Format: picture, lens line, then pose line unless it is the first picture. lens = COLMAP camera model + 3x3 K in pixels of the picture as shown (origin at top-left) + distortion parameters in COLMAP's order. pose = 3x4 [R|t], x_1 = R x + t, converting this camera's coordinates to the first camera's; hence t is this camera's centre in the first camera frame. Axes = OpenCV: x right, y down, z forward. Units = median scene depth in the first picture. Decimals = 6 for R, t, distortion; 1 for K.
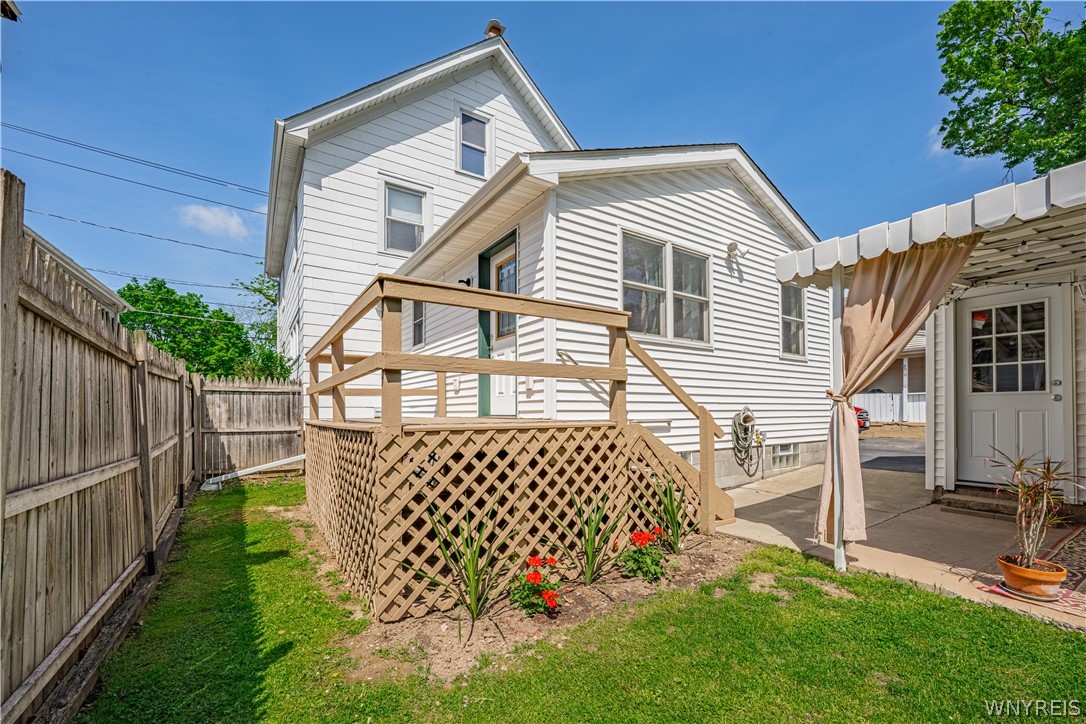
lens RADIAL K [[443.3, 0, 549.0], [0, 443.3, 404.4], [0, 0, 1]] dist [-0.009795, -0.000894]
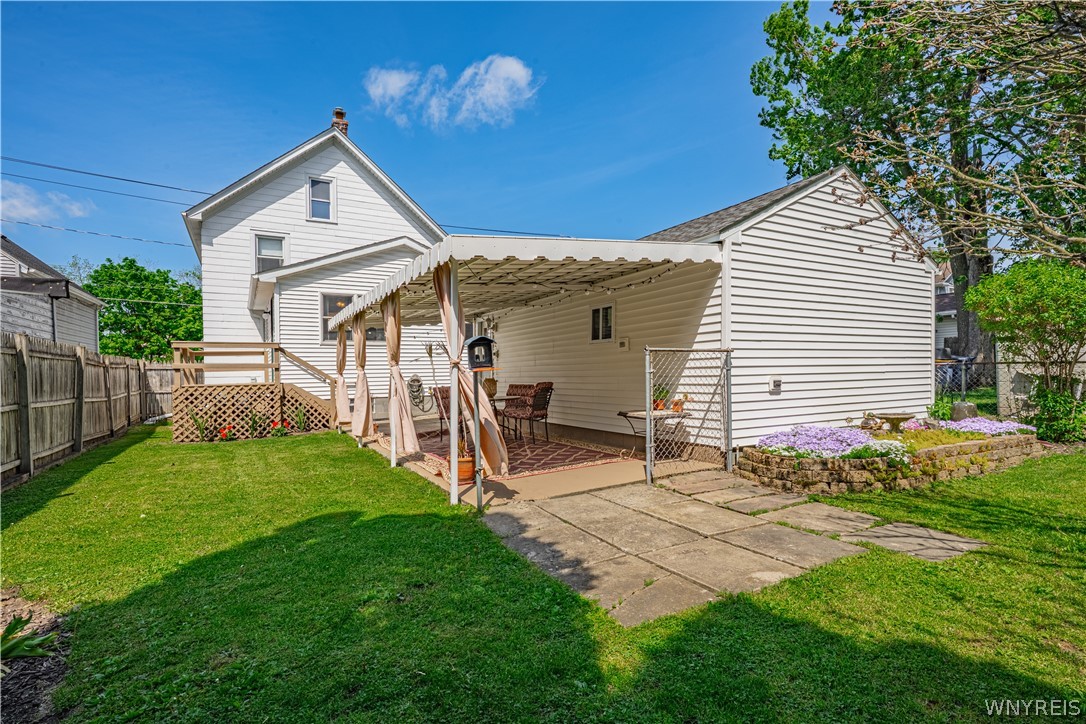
lens RADIAL K [[556.7, 0, 585.1], [0, 556.7, 371.9], [0, 0, 1]] dist [-0.006903, 0.000060]
pose [[0.998470, -0.015369, -0.053125, 1.065769], [0.016102, 0.999781, 0.013389, -0.021147], [0.052907, -0.014224, 0.998498, -1.096987]]
